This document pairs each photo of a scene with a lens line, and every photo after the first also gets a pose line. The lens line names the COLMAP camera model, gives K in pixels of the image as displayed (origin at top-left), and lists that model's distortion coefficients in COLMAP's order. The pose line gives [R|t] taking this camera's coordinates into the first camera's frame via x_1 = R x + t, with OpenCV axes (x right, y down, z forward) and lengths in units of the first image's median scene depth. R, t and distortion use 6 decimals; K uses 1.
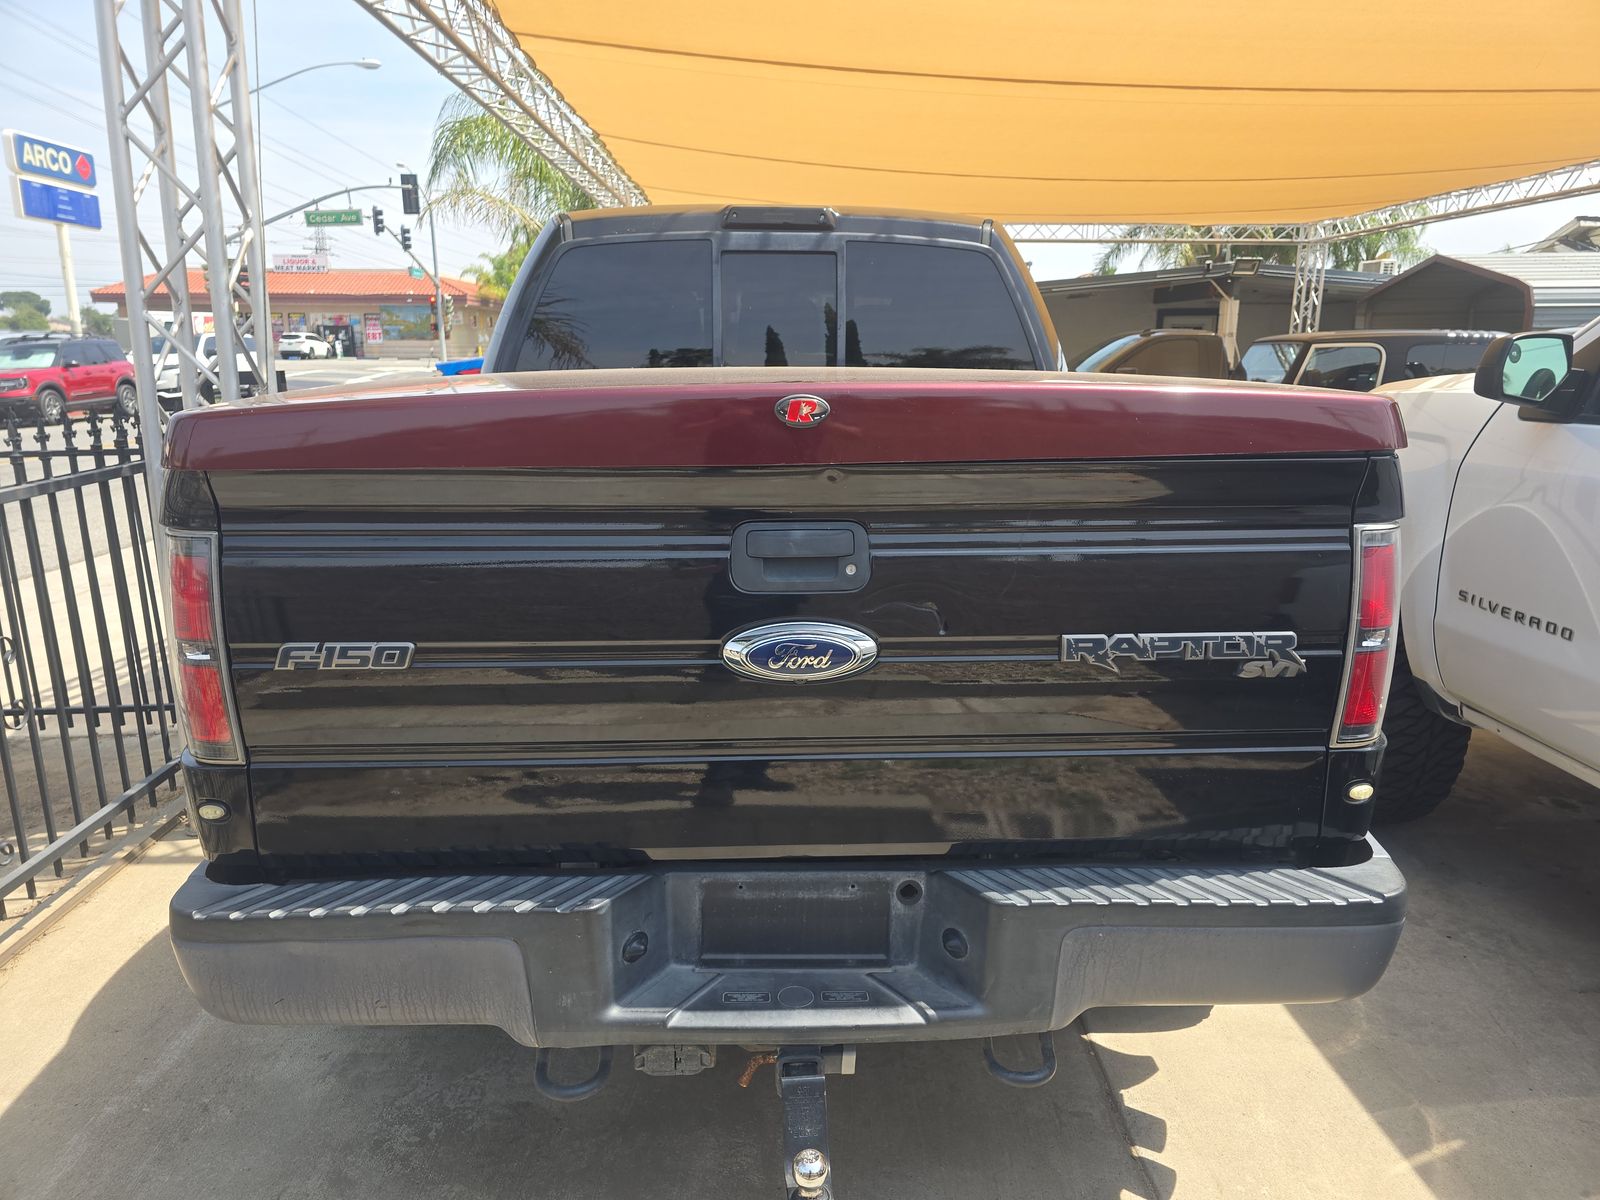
lens RADIAL K [[1070.4, 0, 800.0], [0, 1070.4, 600.0], [0, 0, 1]] dist [0.090270, -0.100697]
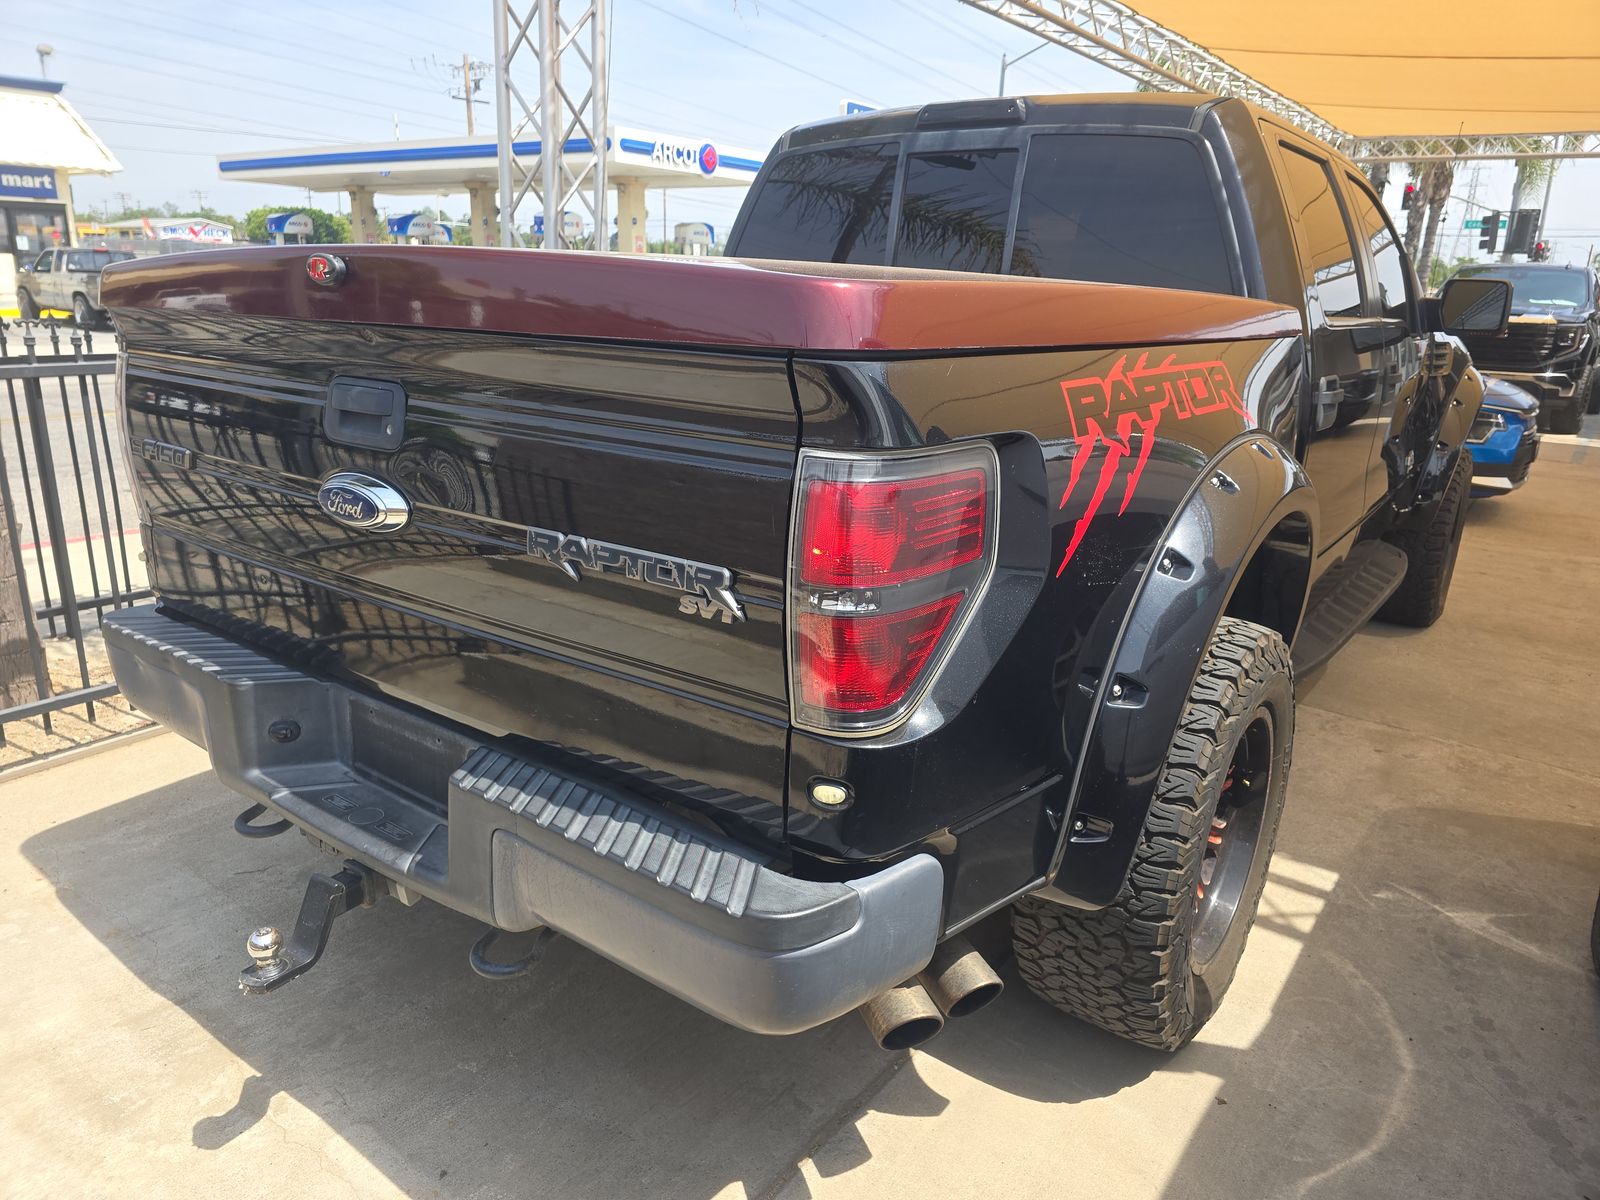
lens RADIAL K [[1070.7, 0, 803.3], [0, 1070.7, 589.9], [0, 0, 1]] dist [0.034716, 0.000486]
pose [[0.787222, 0.193046, -0.585675, 0.927296], [-0.169676, 0.980886, 0.095248, -0.039789], [0.592868, 0.024394, 0.804930, 0.363985]]
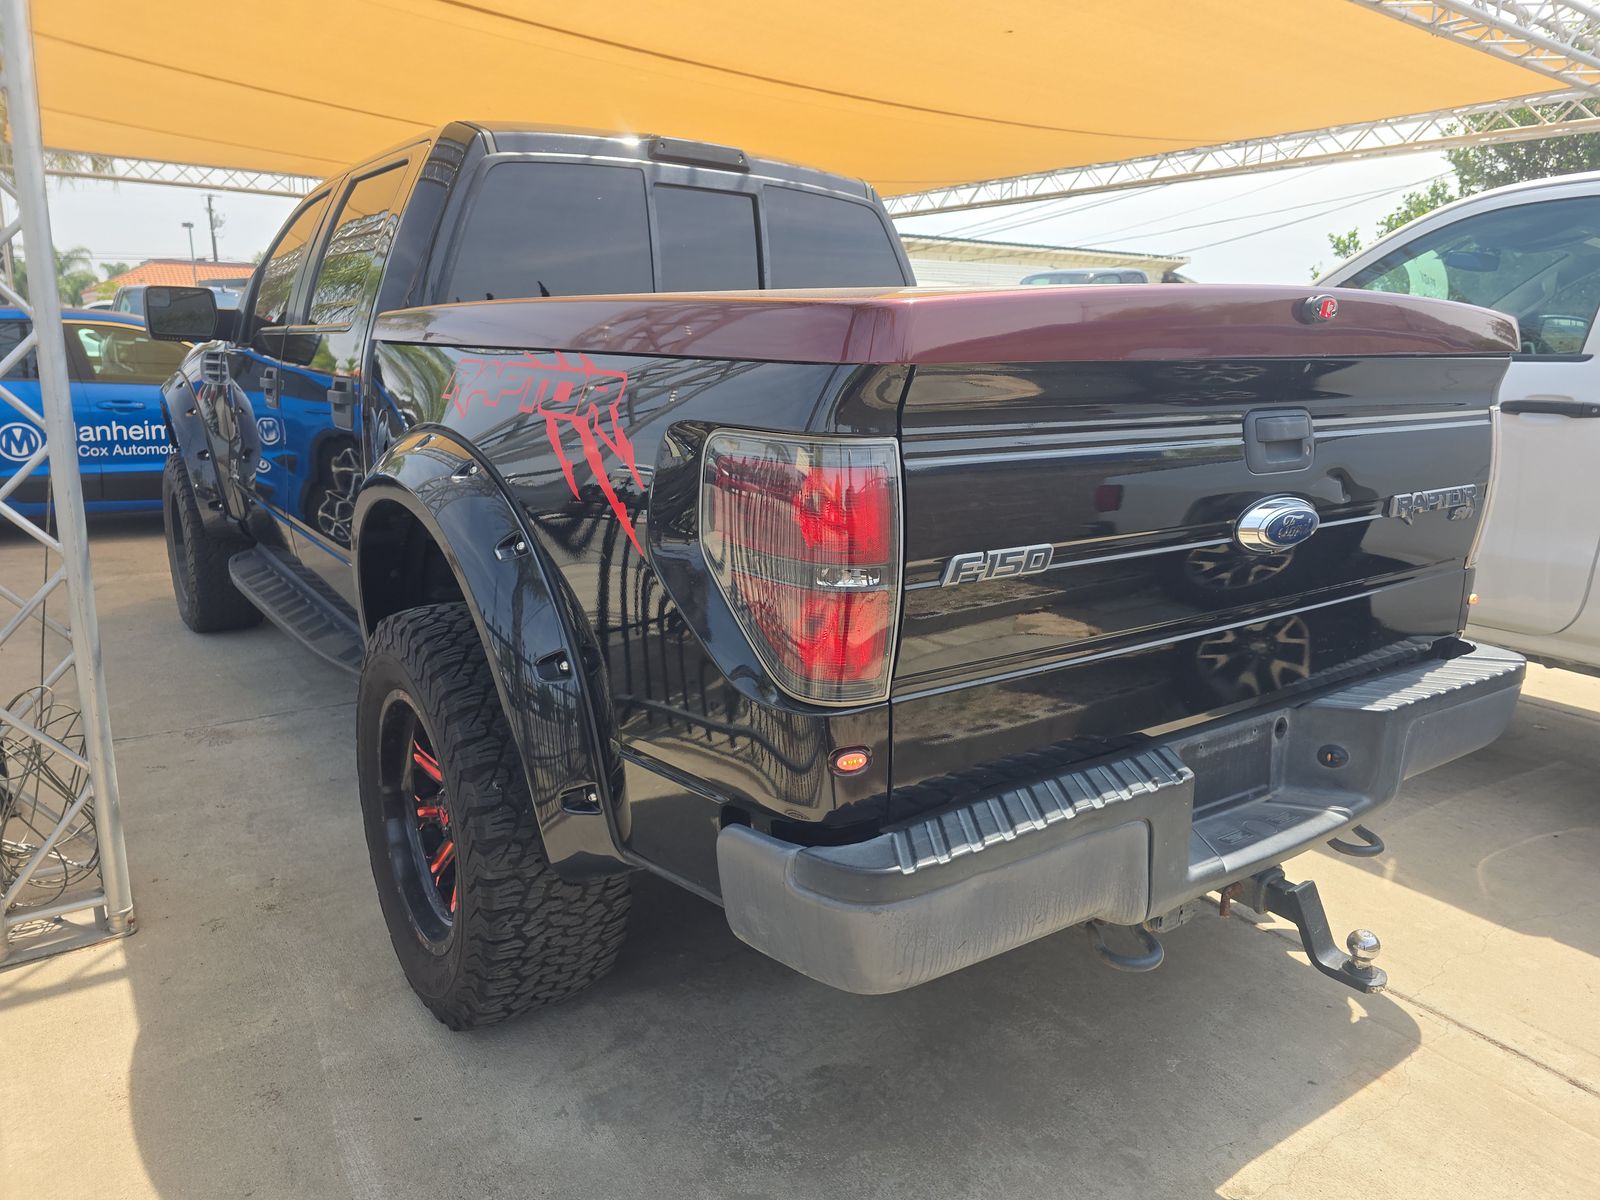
lens RADIAL K [[1101.7, 0, 803.0], [0, 1101.7, 585.6], [0, 0, 1]] dist [0.008794, 0.000020]
pose [[0.832549, -0.107419, 0.543436, -1.002596], [0.108945, 0.993610, 0.029499, 0.021320], [-0.543132, 0.034645, 0.838932, 0.259257]]
